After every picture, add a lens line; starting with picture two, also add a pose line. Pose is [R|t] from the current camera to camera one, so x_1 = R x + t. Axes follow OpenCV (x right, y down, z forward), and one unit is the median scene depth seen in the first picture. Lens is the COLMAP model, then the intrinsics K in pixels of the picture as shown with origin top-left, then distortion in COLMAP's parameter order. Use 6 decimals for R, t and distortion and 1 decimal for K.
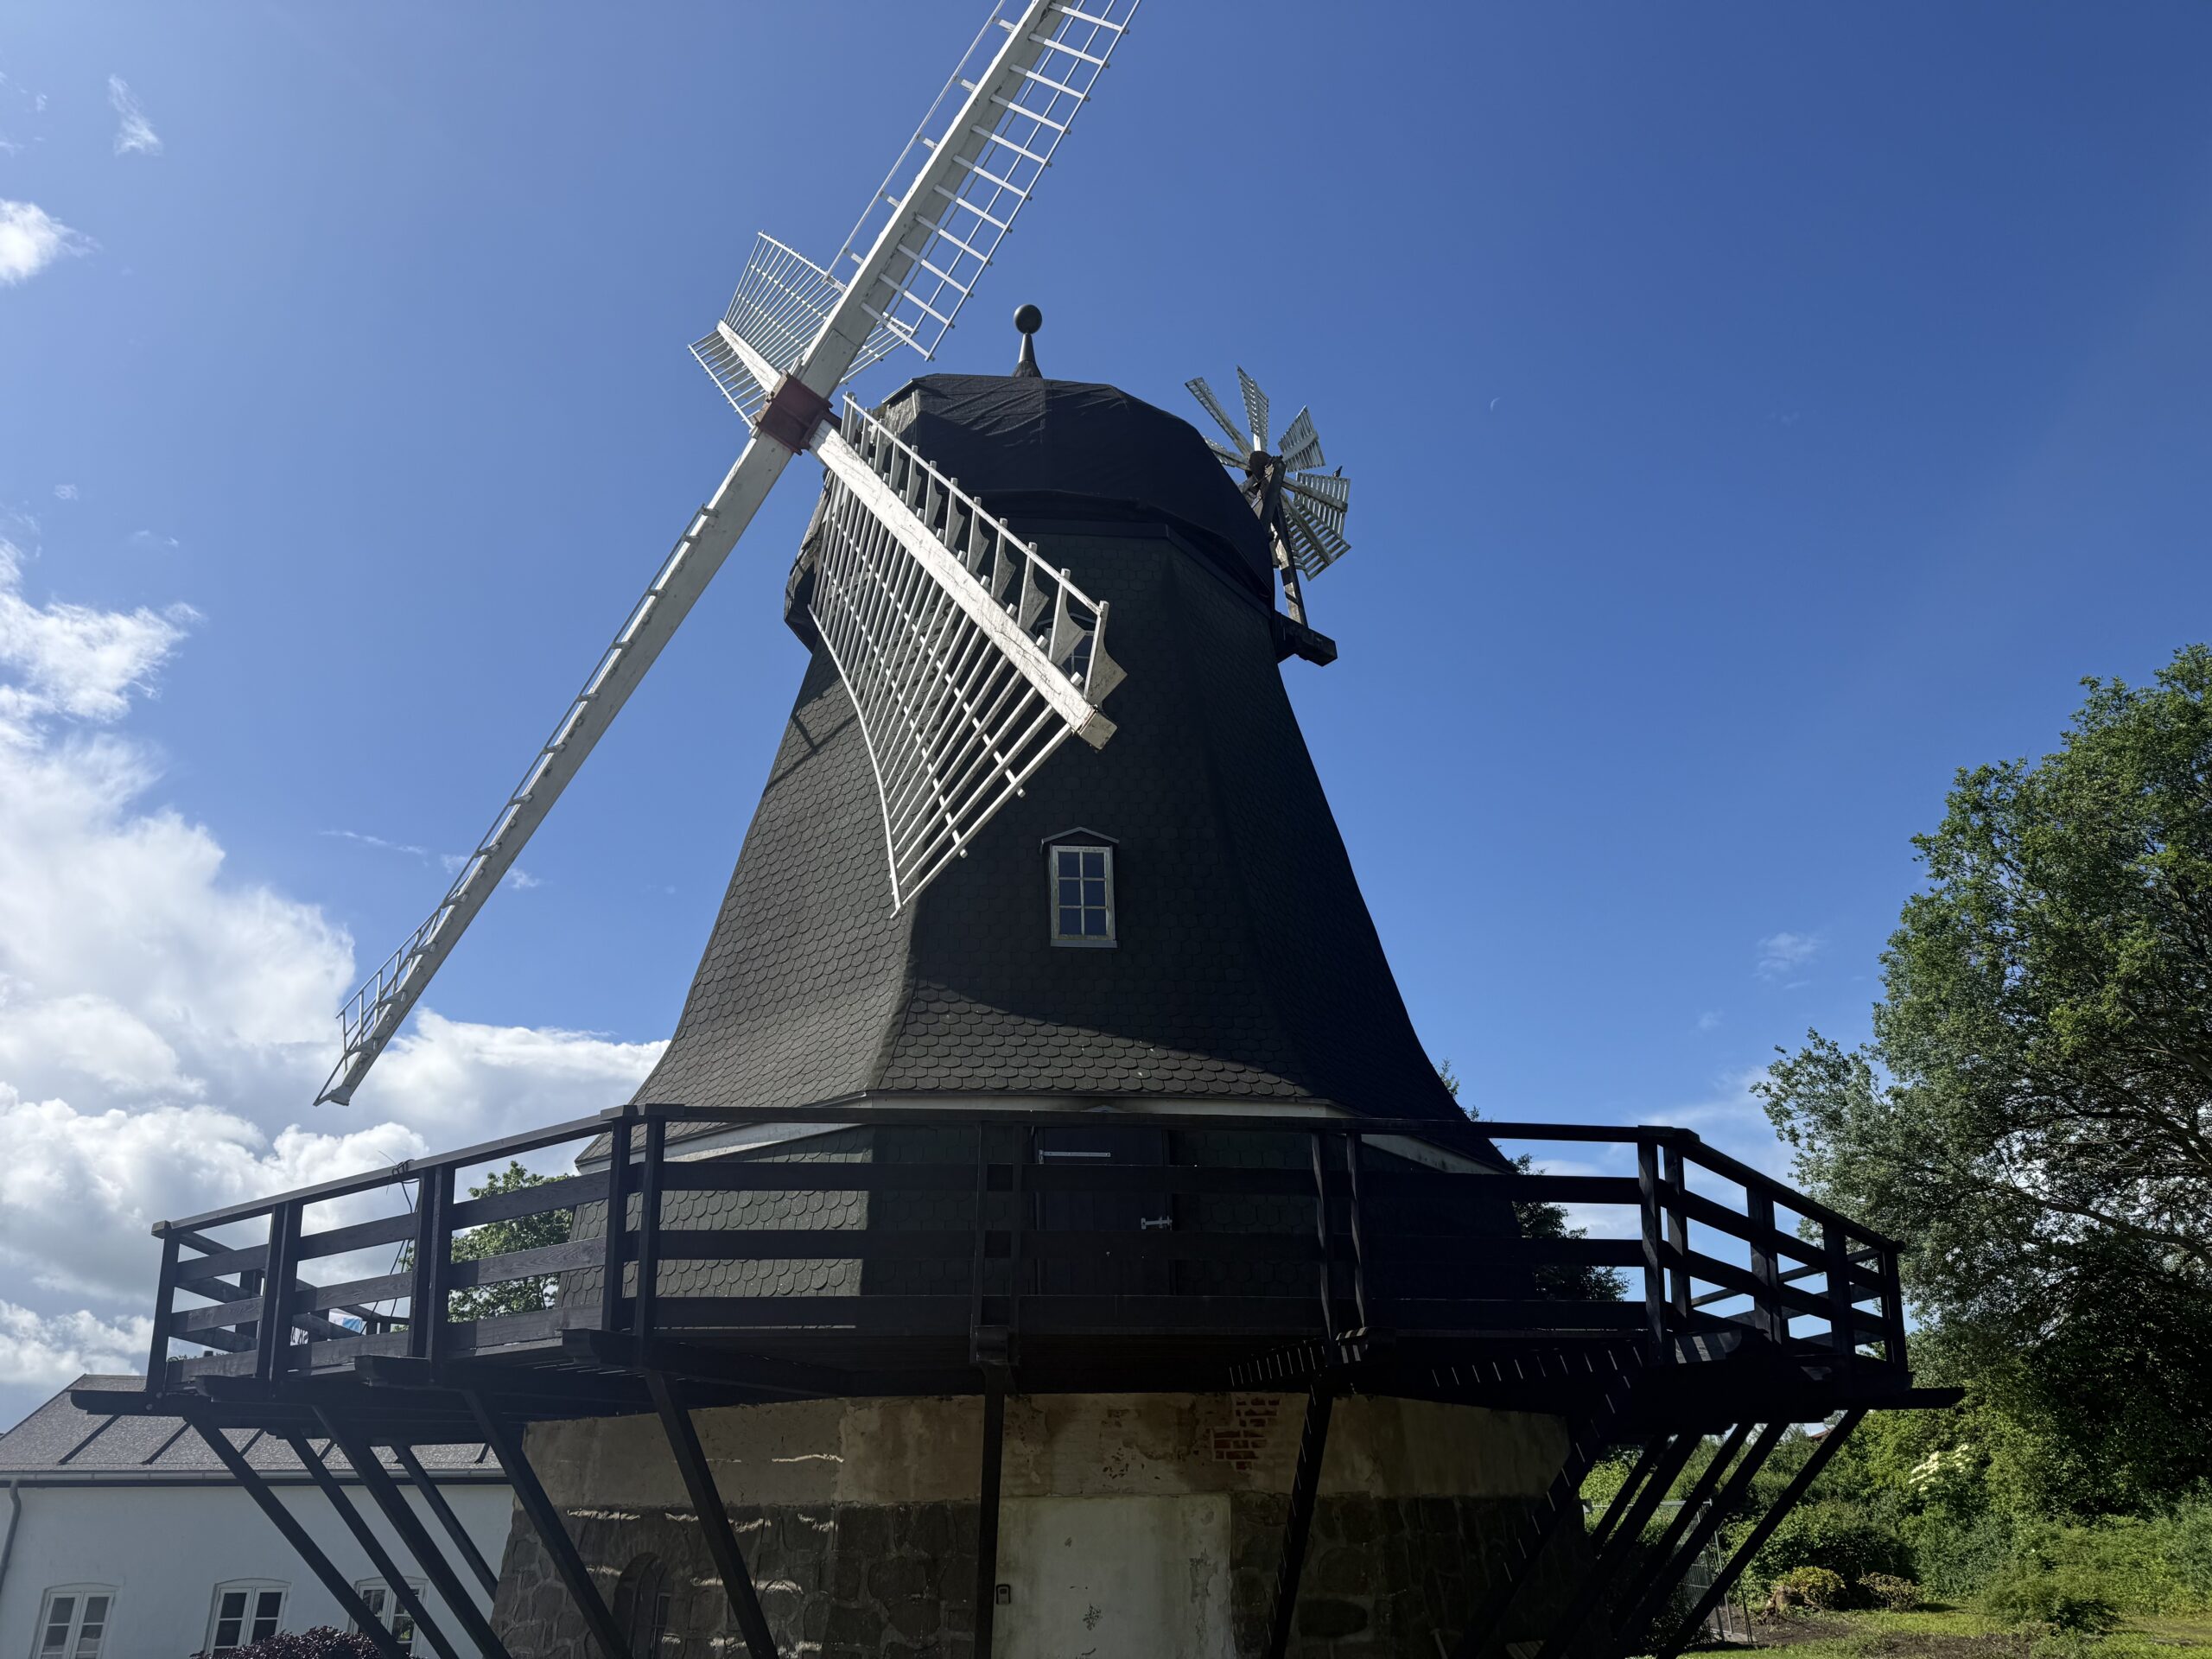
lens RADIAL K [[1611.9, 0, 1101.9], [0, 1611.9, 825.7], [0, 0, 1]] dist [0.053556, -0.074429]
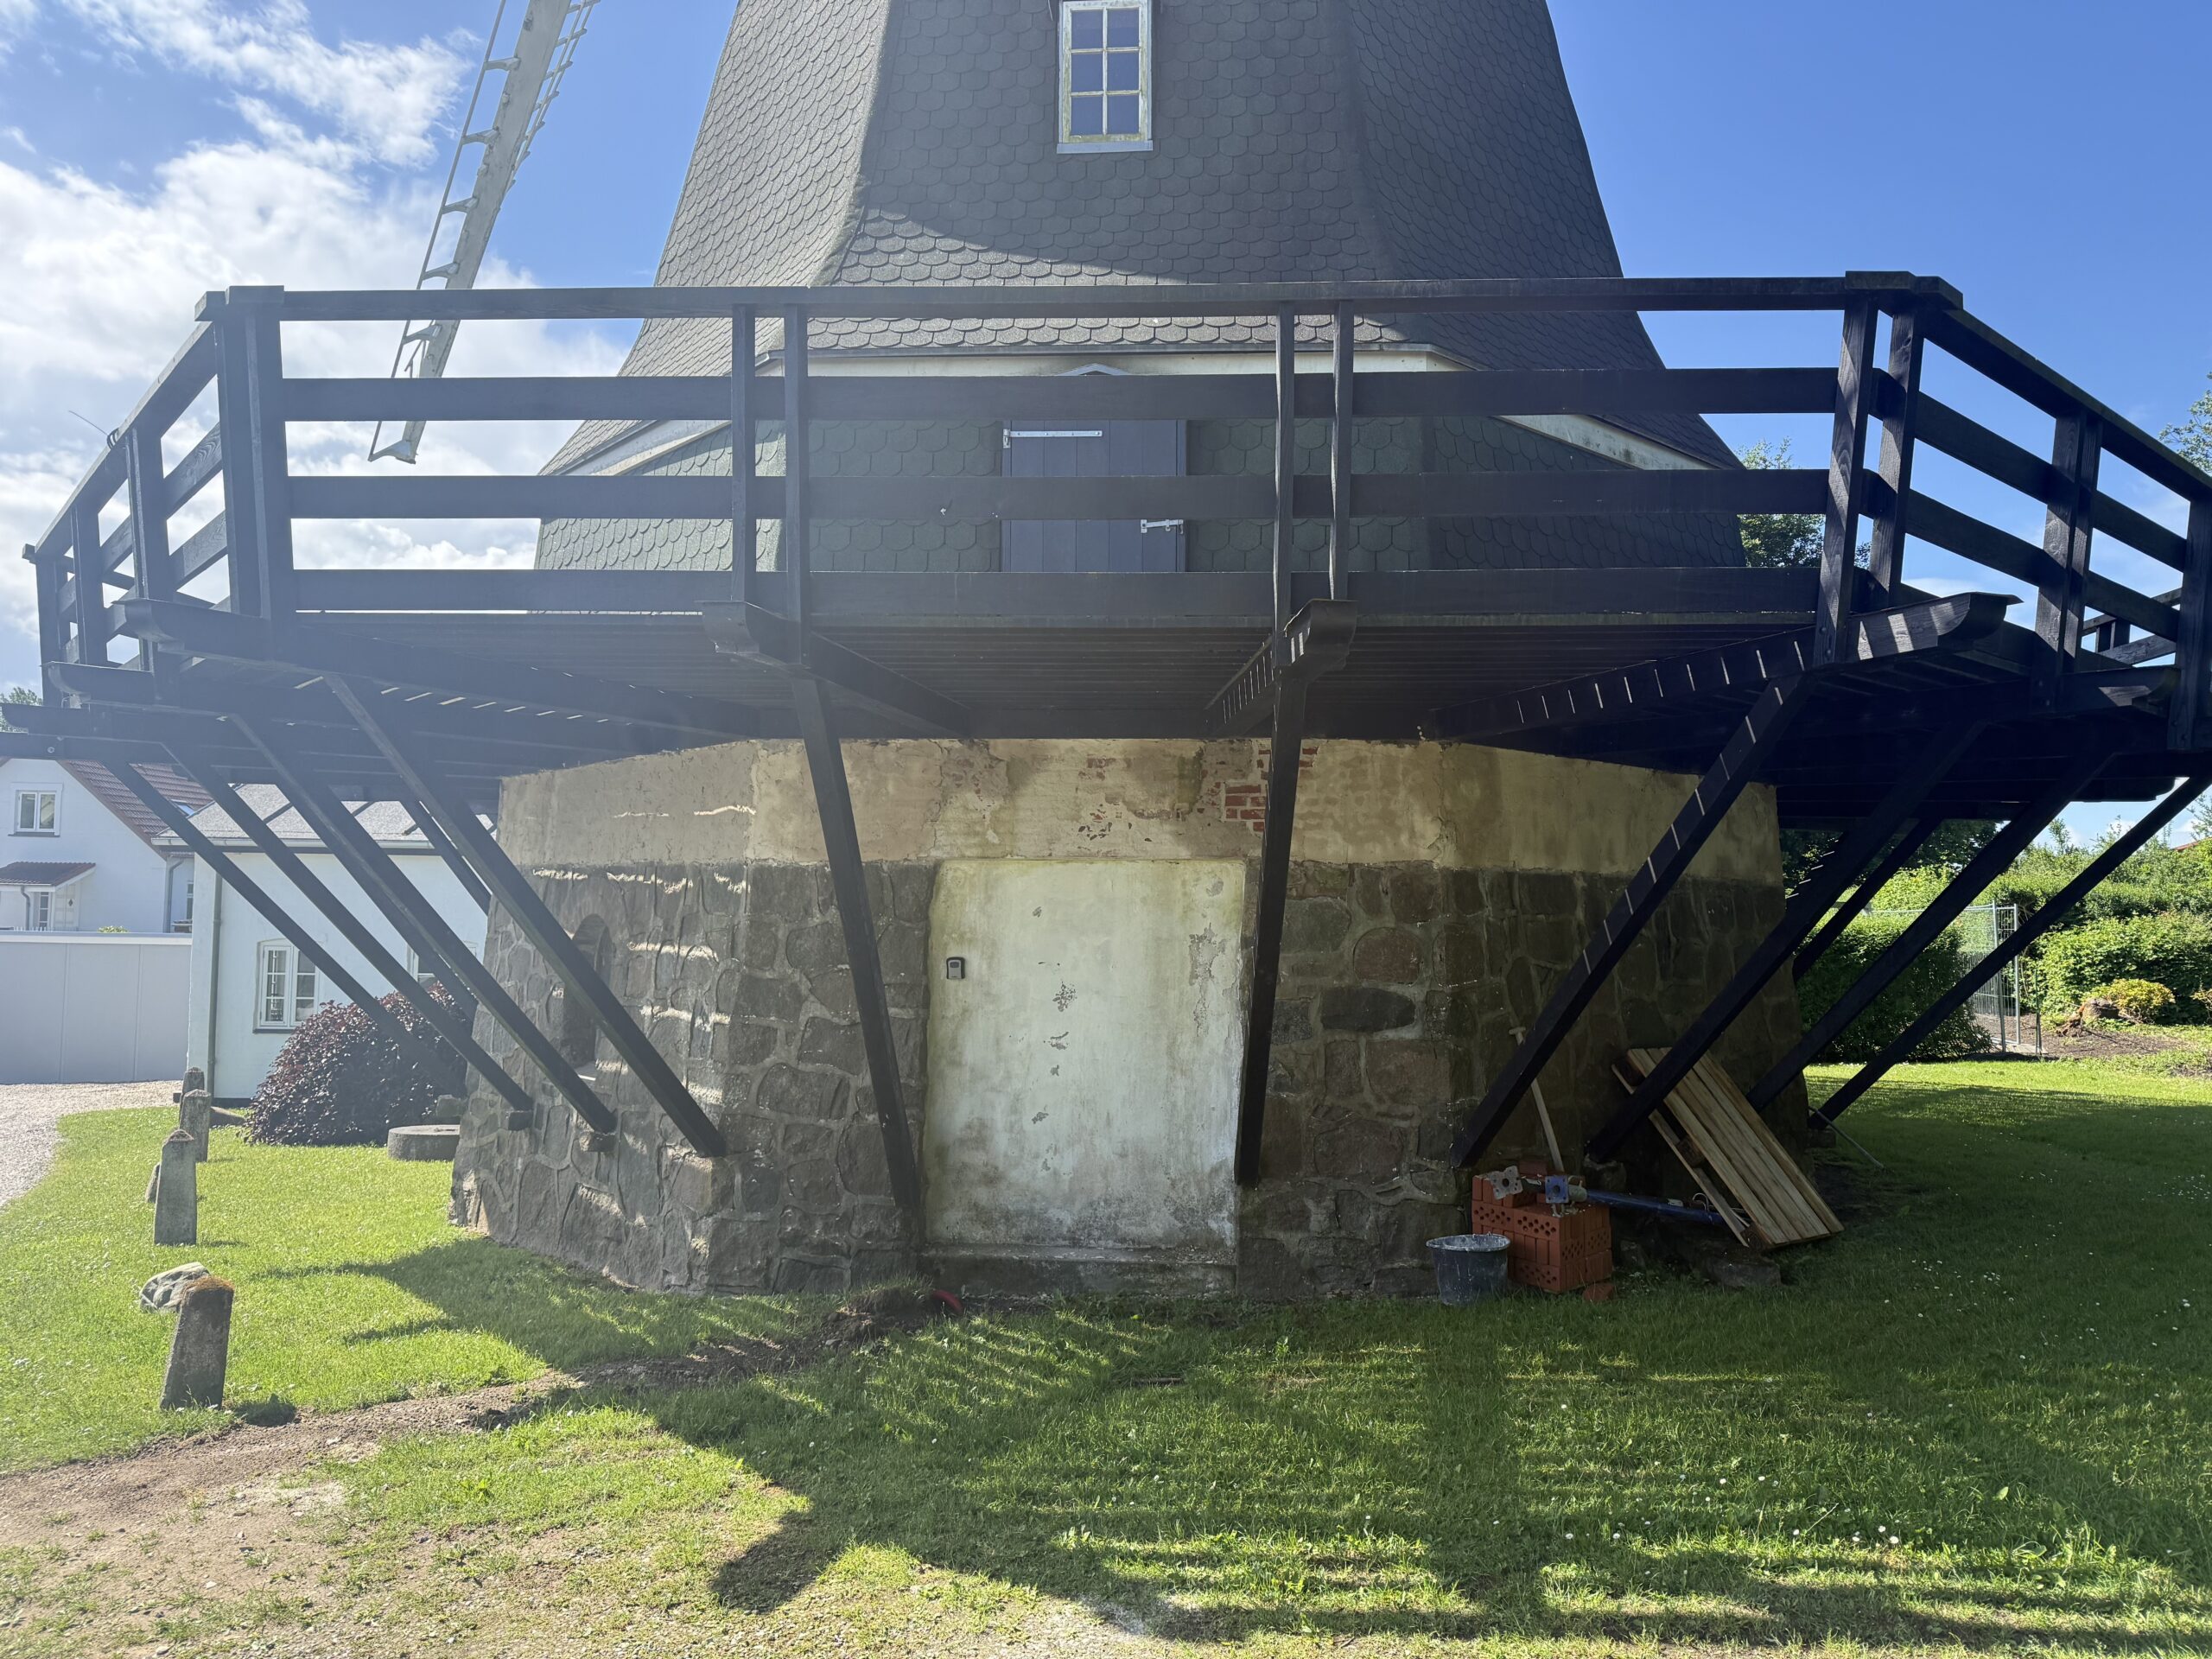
lens RADIAL K [[1611.9, 0, 1074.6], [0, 1611.9, 871.2], [0, 0, 1]] dist [0.053556, -0.074429]
pose [[0.977465, 0.017773, -0.210350, 0.141846], [0.060428, 0.931194, 0.359480, 0.120431], [0.202266, -0.364090, 0.909135, 0.253240]]
